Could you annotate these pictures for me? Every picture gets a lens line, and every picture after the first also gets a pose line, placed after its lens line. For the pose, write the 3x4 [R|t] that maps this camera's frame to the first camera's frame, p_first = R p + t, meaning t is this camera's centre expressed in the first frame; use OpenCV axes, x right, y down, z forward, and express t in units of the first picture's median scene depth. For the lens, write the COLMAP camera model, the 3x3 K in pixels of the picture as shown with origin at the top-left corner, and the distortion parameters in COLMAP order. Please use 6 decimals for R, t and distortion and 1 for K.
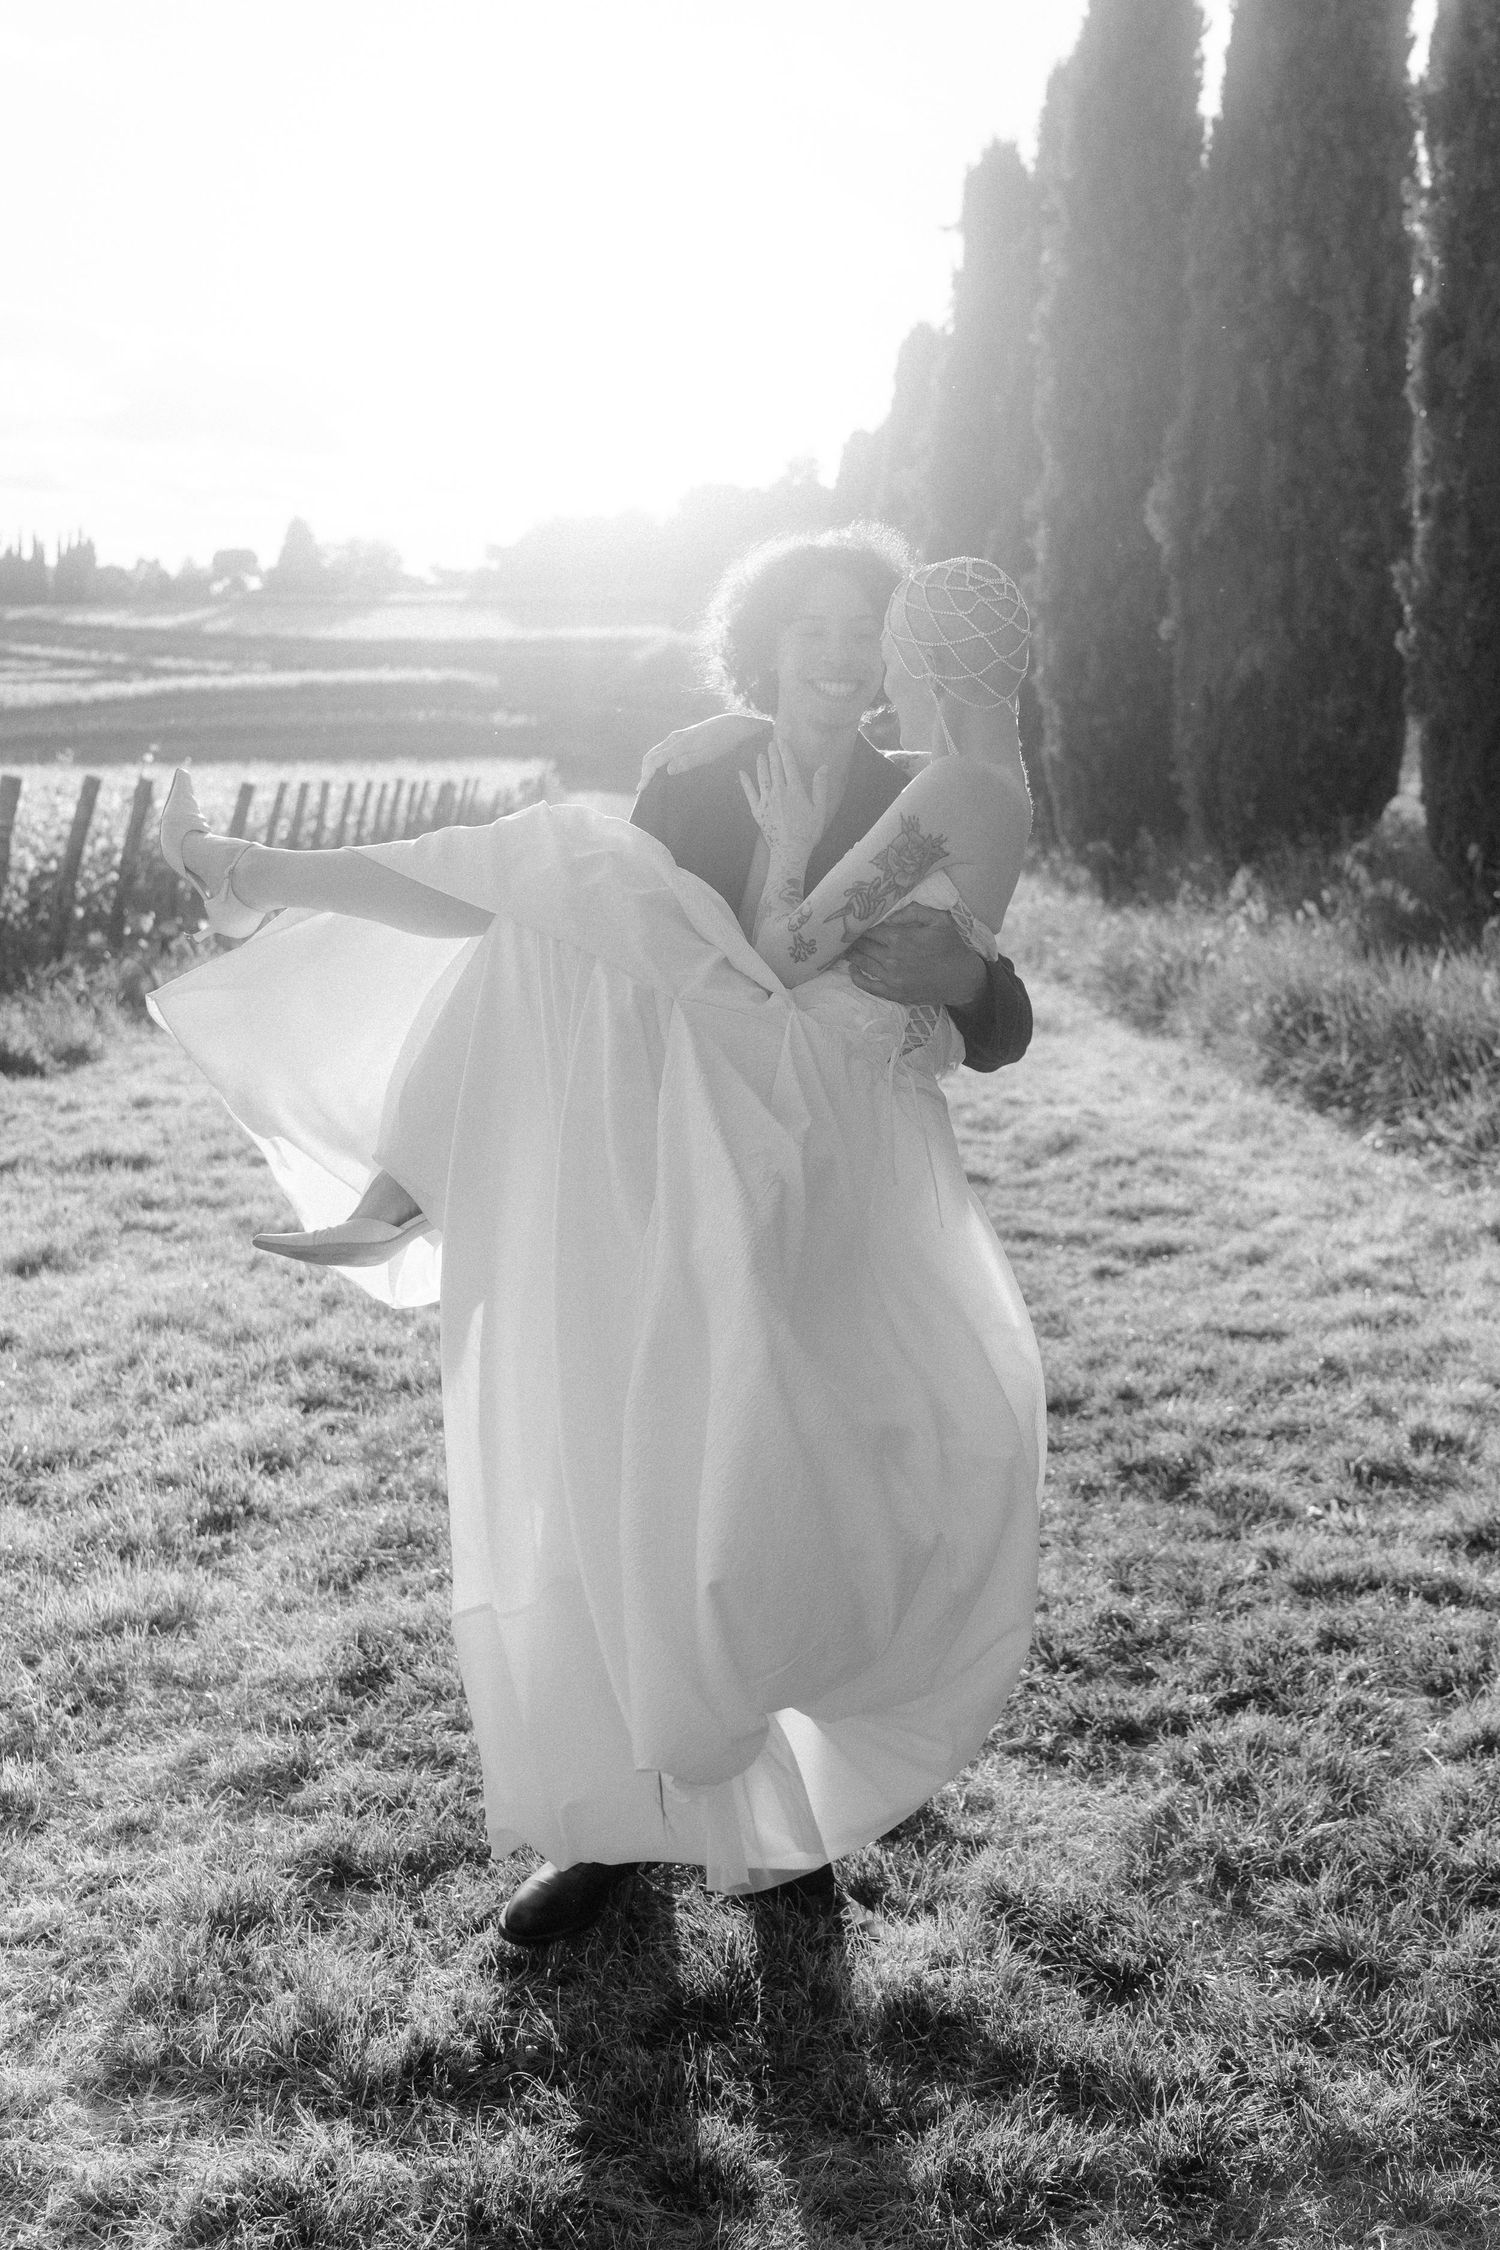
lens RADIAL K [[2274.2, 0, 994.0], [0, 2274.2, 1159.2], [0, 0, 1]] dist [-0.017059, 0.000000]
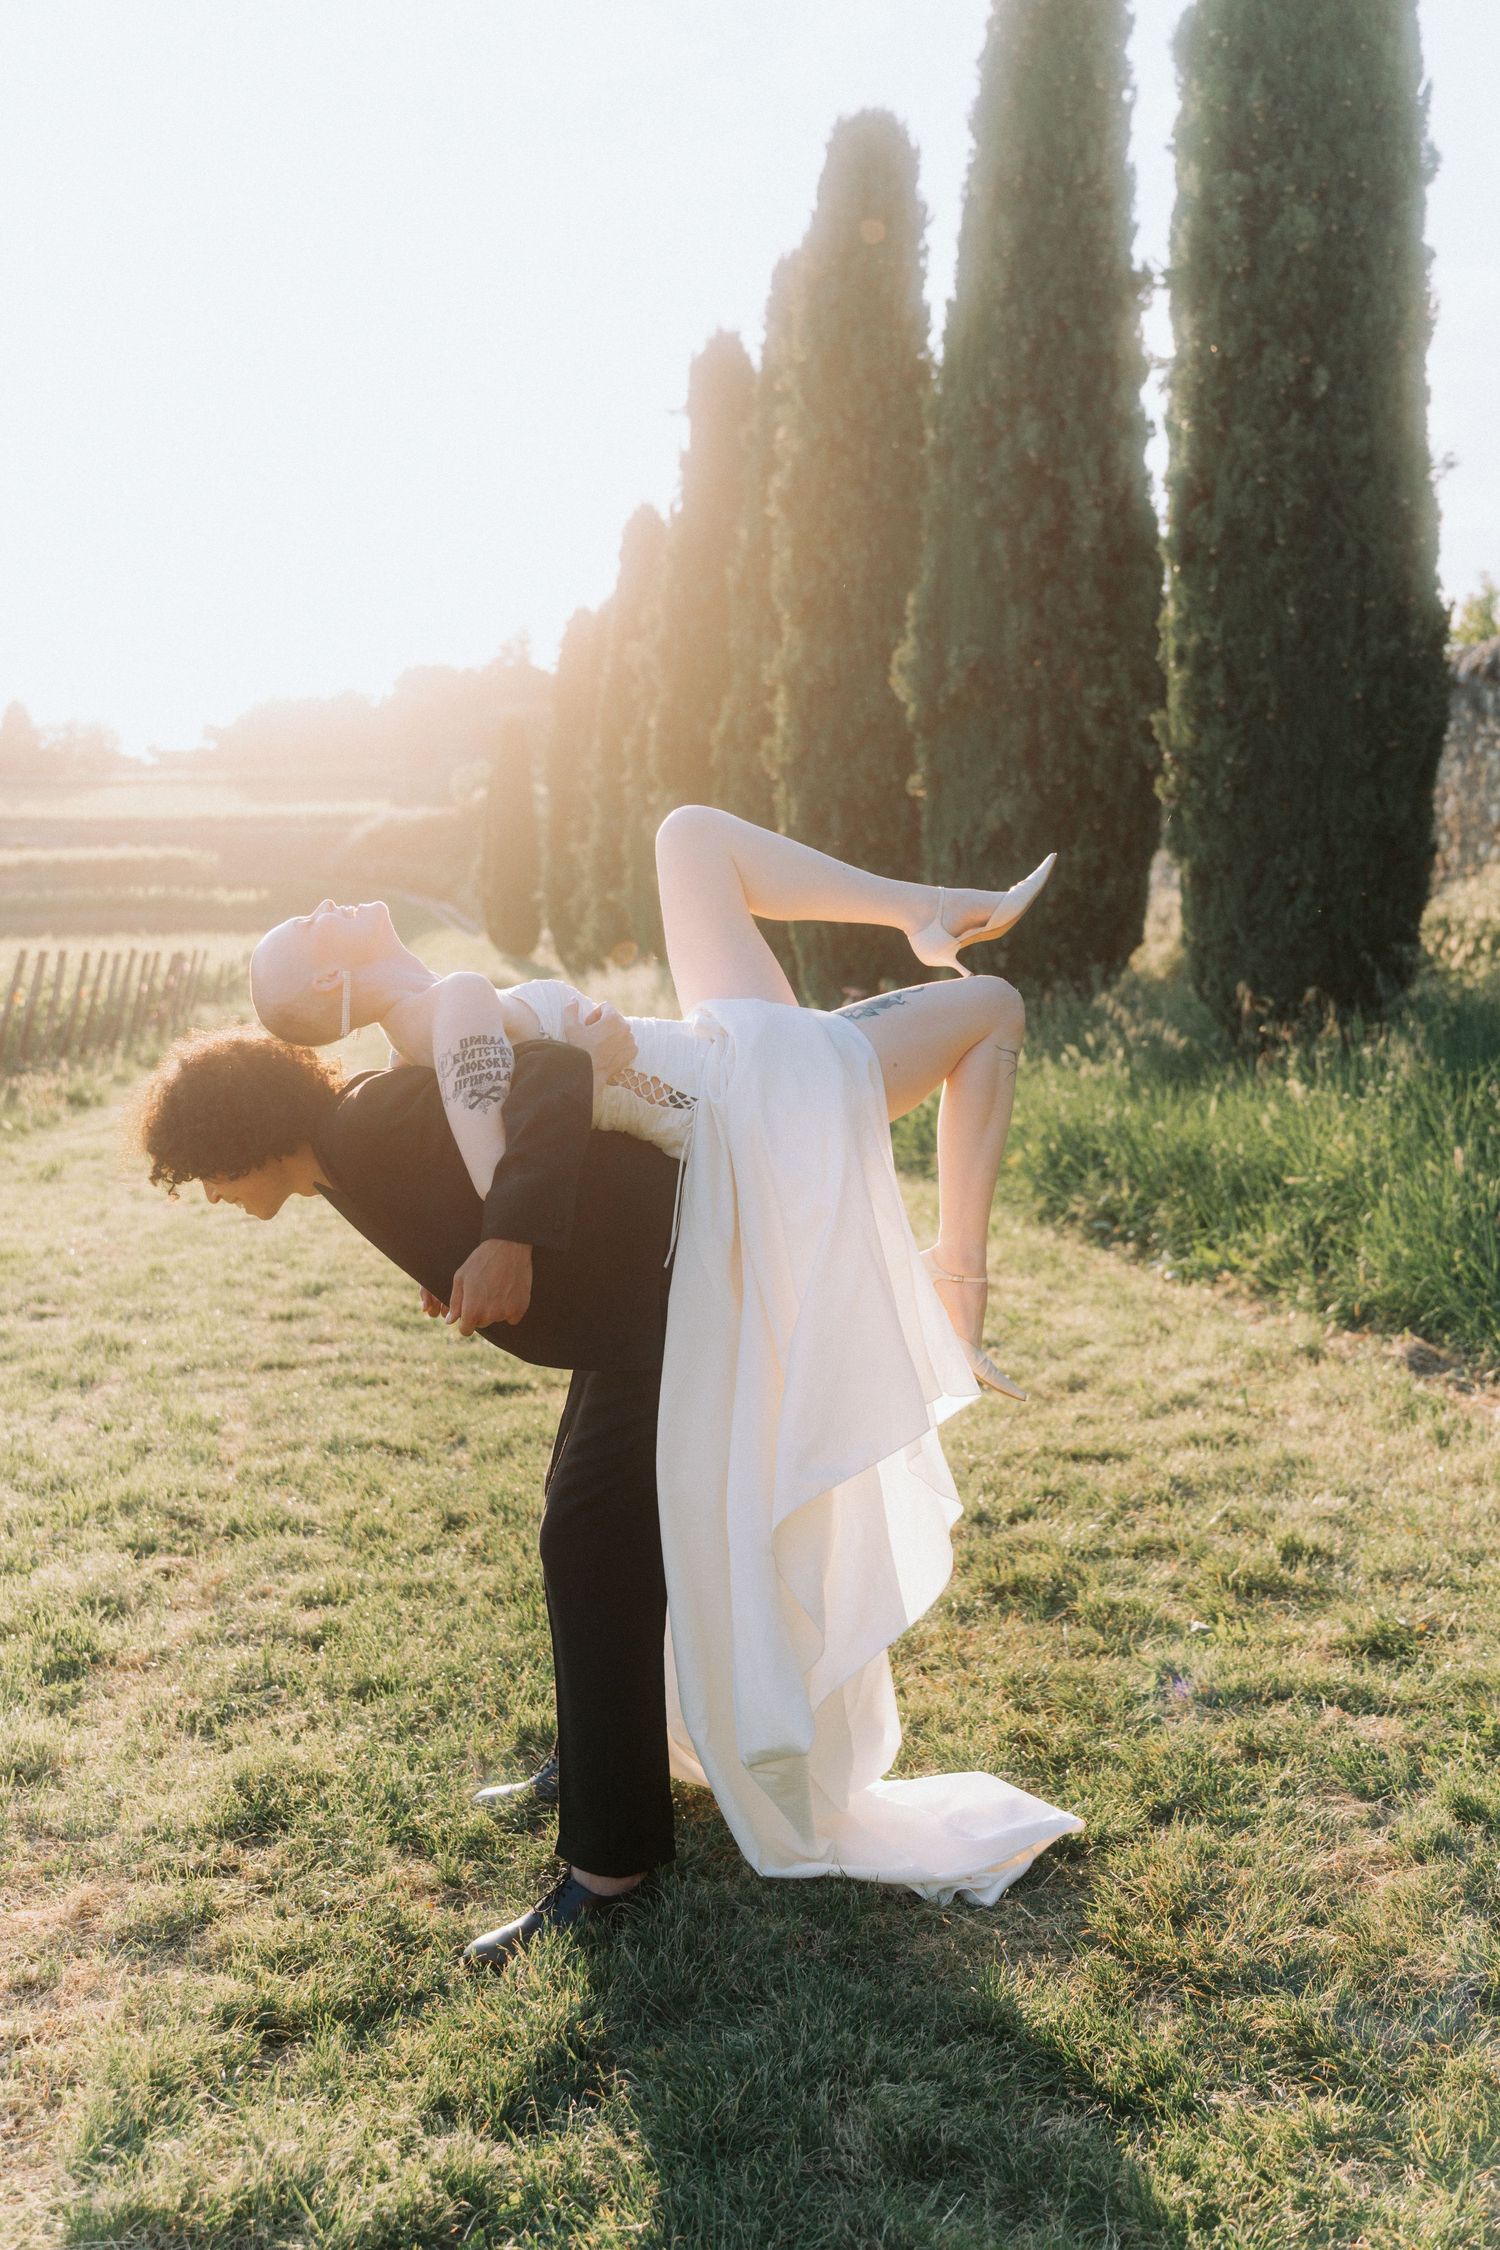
lens RADIAL K [[2250.5, 0, 832.5], [0, 2250.5, 1161.9], [0, 0, 1]] dist [-0.028641, 0.000000]
pose [[0.998402, -0.018102, 0.053539, -0.033275], [0.021836, 0.997309, -0.069991, 0.009970], [-0.052128, 0.071048, 0.996110, 0.014287]]
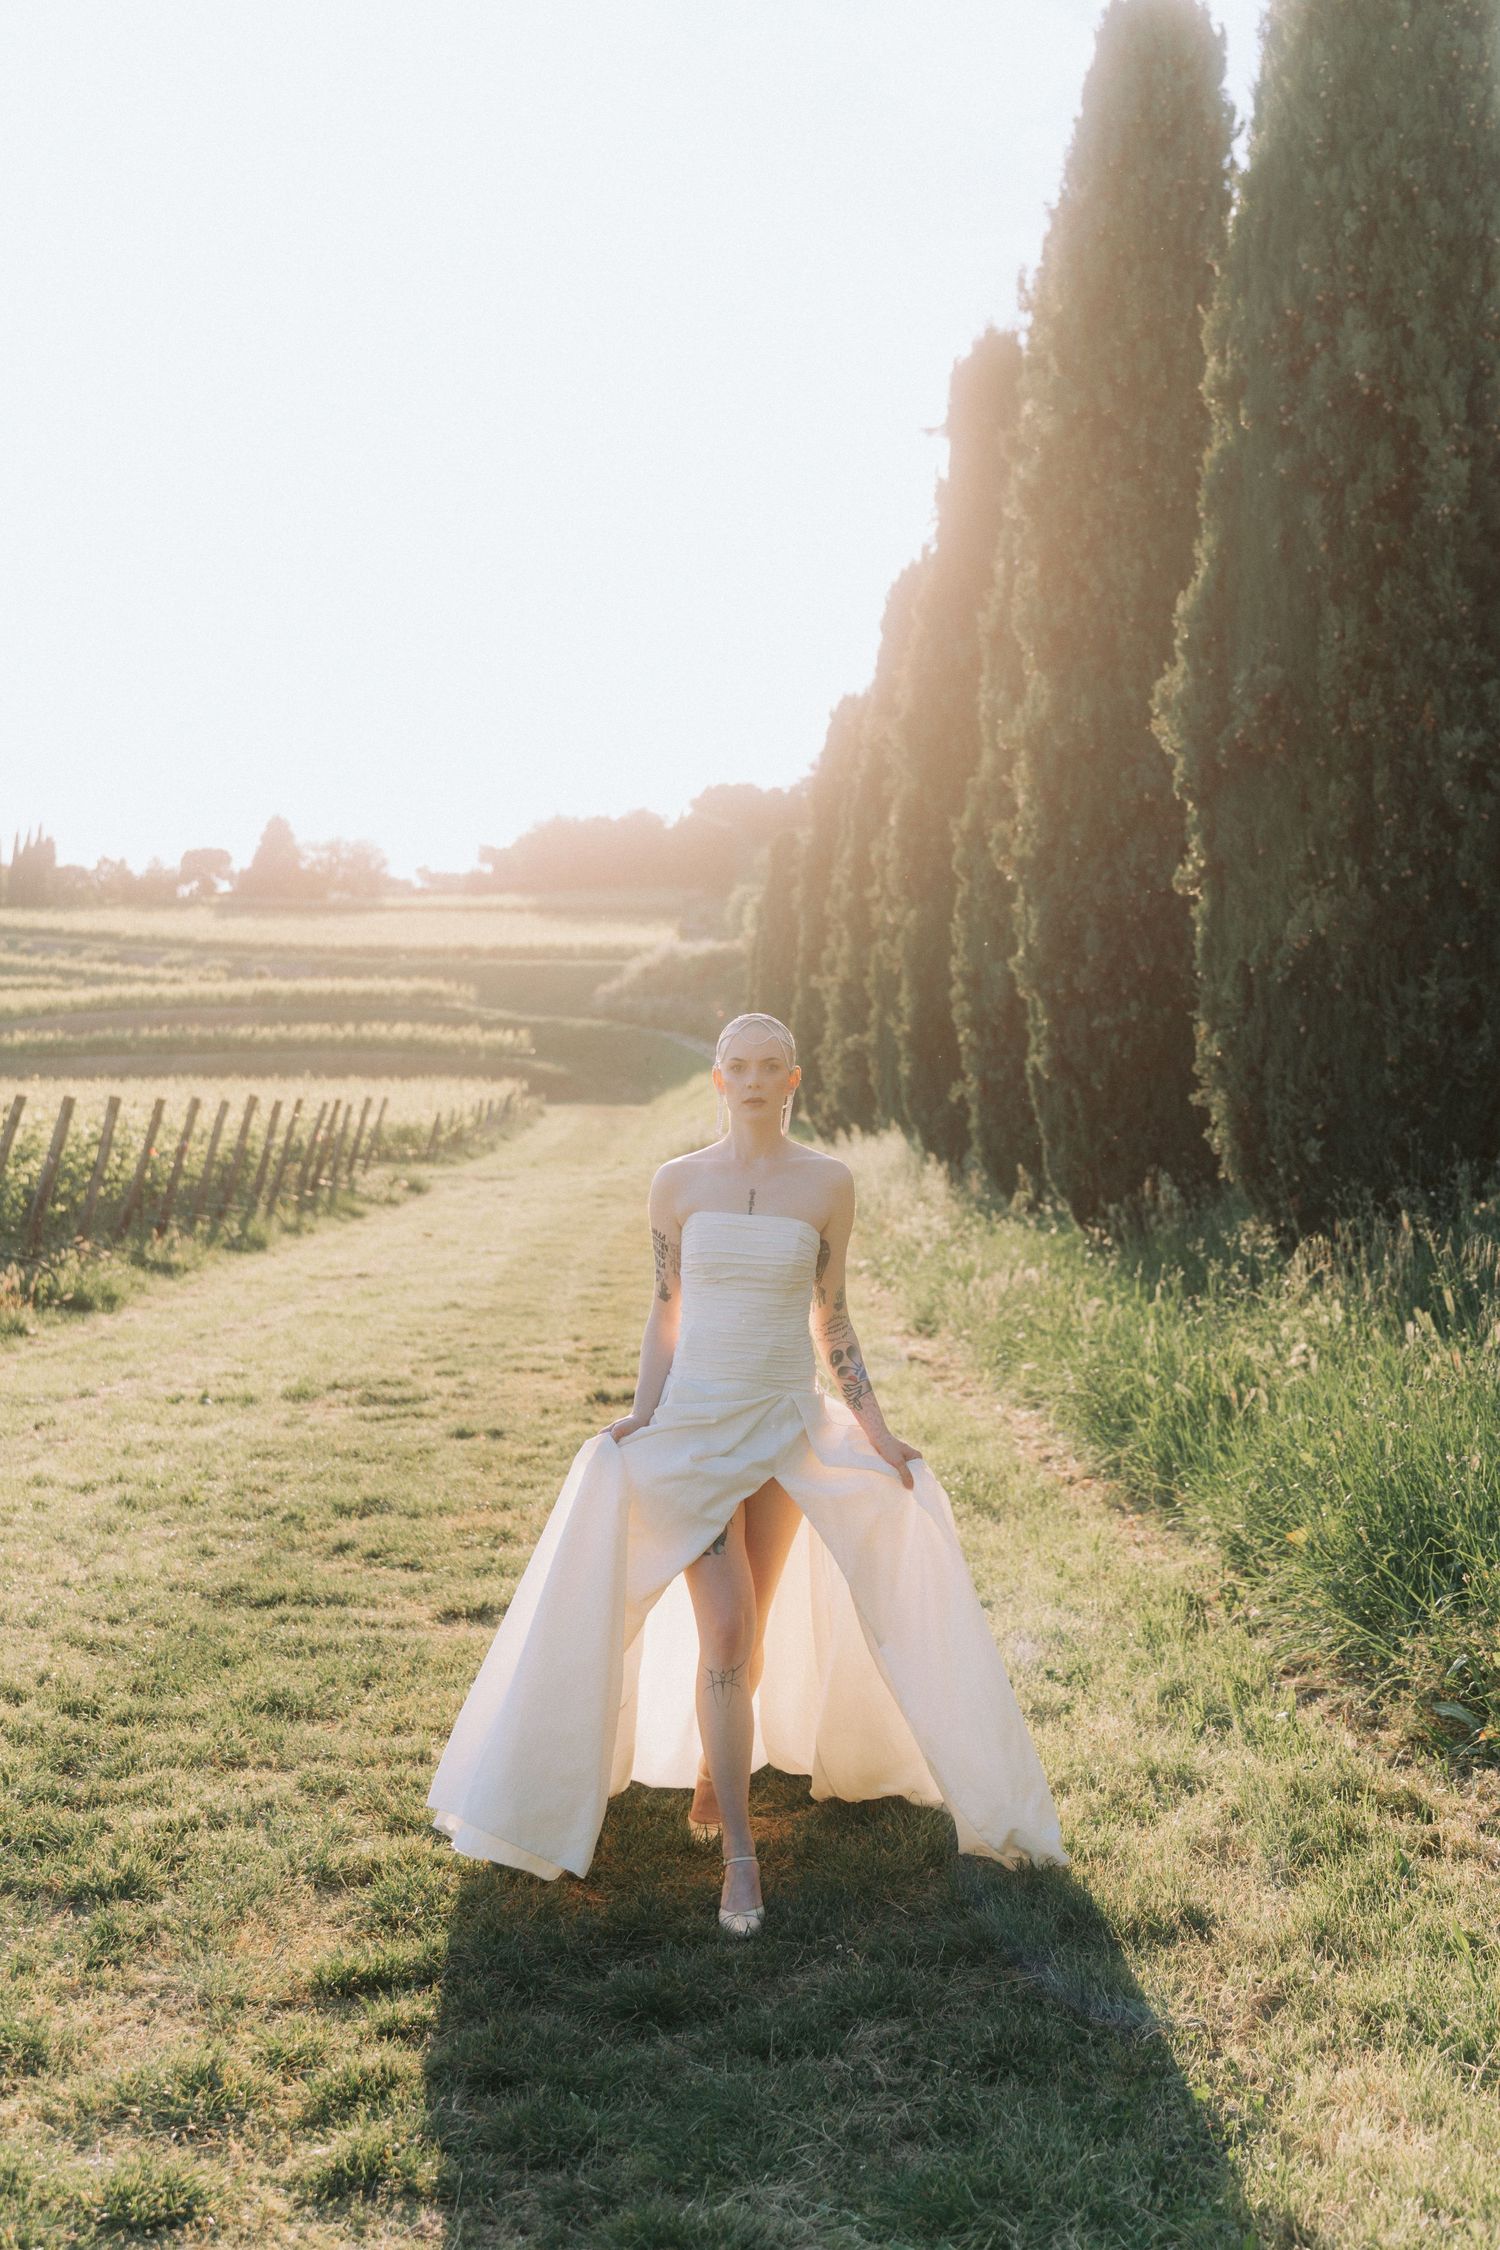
lens RADIAL K [[2592.8, 0, 918.6], [0, 2592.8, 936.5], [0, 0, 1]] dist [-0.049532, 0.000000]
pose [[0.998905, 0.004207, -0.046593, 0.064608], [-0.014751, 0.973465, -0.228361, -0.079841], [0.044396, 0.228798, 0.972461, 0.491120]]
